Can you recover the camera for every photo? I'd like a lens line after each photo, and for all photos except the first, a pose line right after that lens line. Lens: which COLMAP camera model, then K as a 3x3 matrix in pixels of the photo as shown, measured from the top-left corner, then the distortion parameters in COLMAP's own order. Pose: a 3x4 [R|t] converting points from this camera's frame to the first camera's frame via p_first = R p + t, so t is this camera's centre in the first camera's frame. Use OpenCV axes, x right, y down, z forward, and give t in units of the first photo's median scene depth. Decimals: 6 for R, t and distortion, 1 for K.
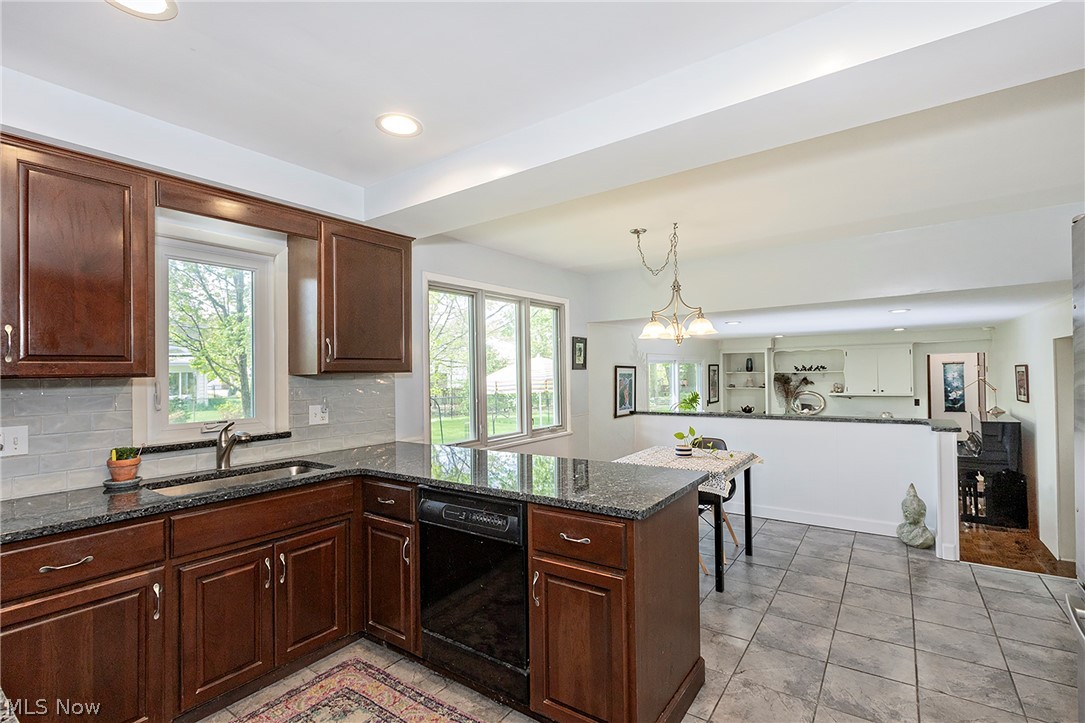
lens RADIAL K [[470.8, 0, 571.0], [0, 470.8, 372.2], [0, 0, 1]] dist [-0.000590, -0.000146]
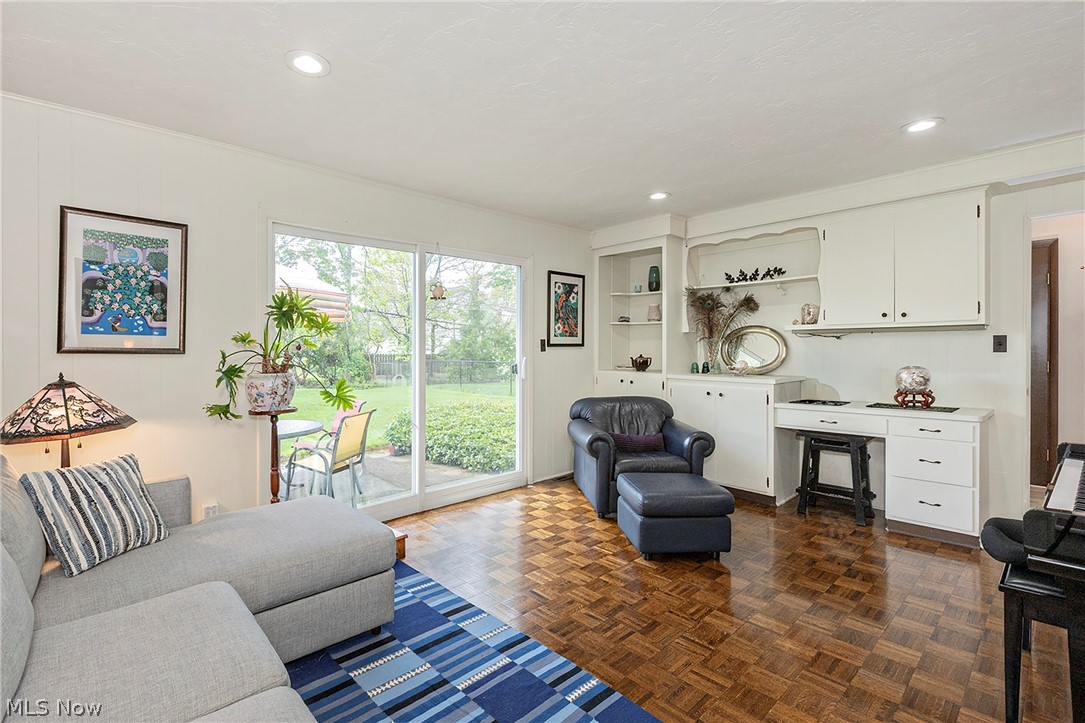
lens RADIAL K [[505.5, 0, 522.4], [0, 505.5, 349.7], [0, 0, 1]] dist [-0.018613, 0.000214]
pose [[0.976435, 0.011376, -0.215514, 0.424198], [-0.009662, 0.999913, 0.009005, 0.070401], [0.215597, -0.006710, 0.976459, 0.494083]]
